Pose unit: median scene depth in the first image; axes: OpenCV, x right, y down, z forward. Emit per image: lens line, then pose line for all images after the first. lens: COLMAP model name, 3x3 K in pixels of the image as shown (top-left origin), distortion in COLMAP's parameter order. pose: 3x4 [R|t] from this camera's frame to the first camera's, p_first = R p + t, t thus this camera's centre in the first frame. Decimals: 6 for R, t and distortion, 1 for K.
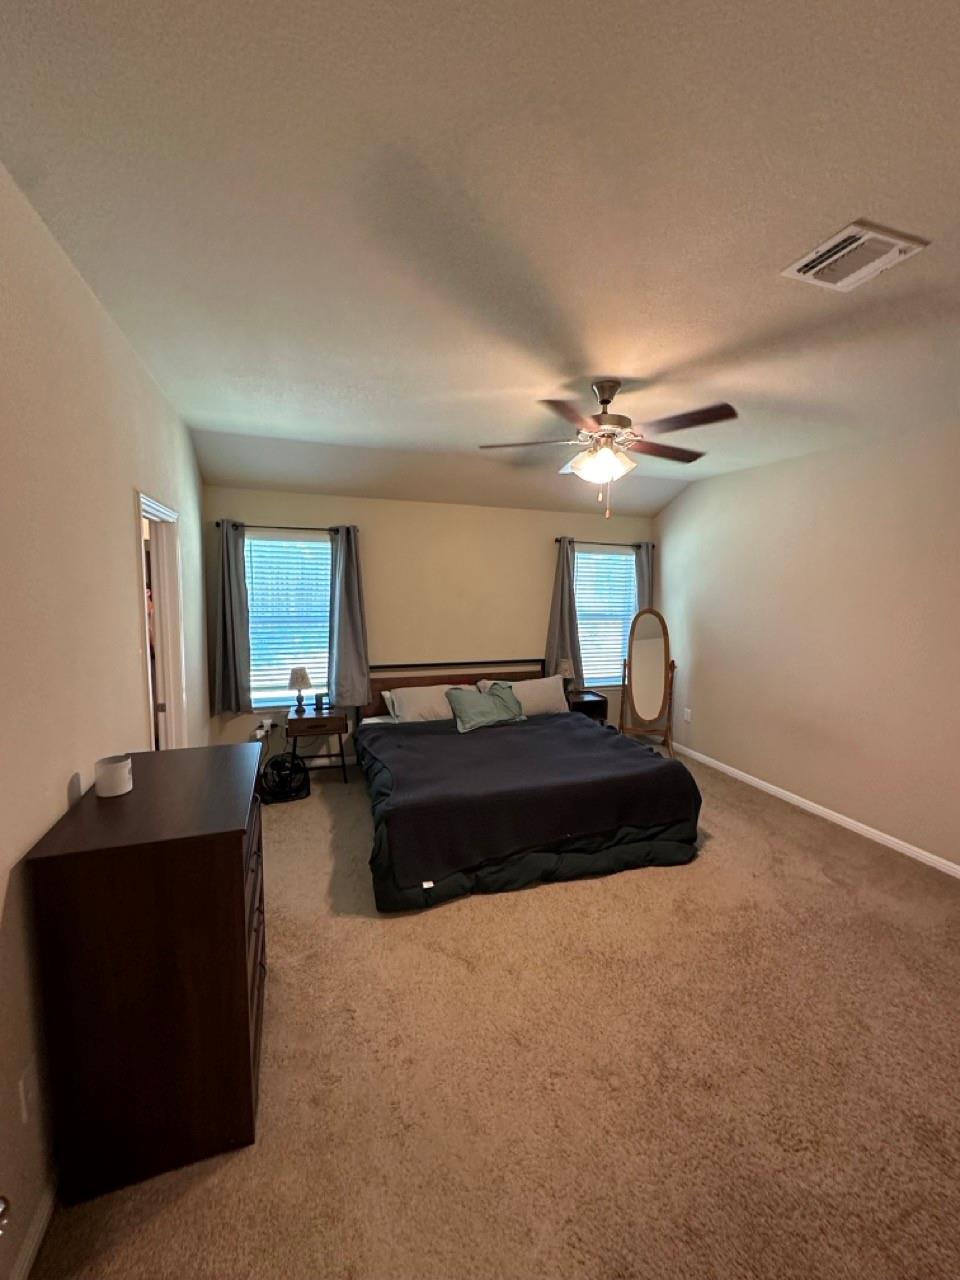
lens RADIAL K [[508.2, 0, 478.2], [0, 508.2, 634.2], [0, 0, 1]] dist [-0.004596, 0.000829]
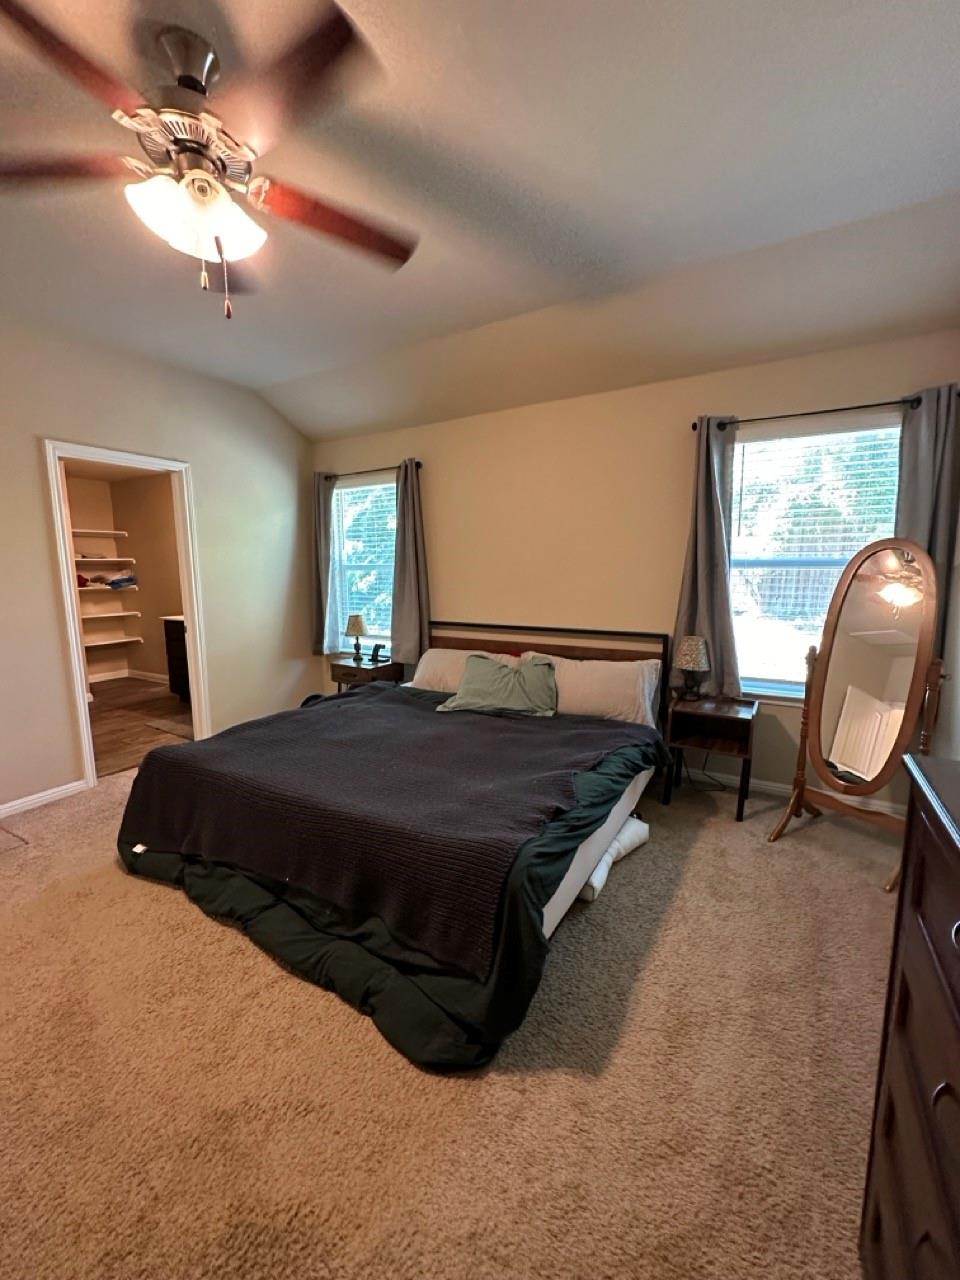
lens RADIAL K [[508.2, 0, 482.1], [0, 508.2, 640.2], [0, 0, 1]] dist [-0.004596, 0.000829]
pose [[0.642576, 0.093186, -0.760534, 0.538278], [-0.055404, 0.995630, 0.075181, 0.026177], [0.764216, -0.006173, 0.644930, 0.535437]]
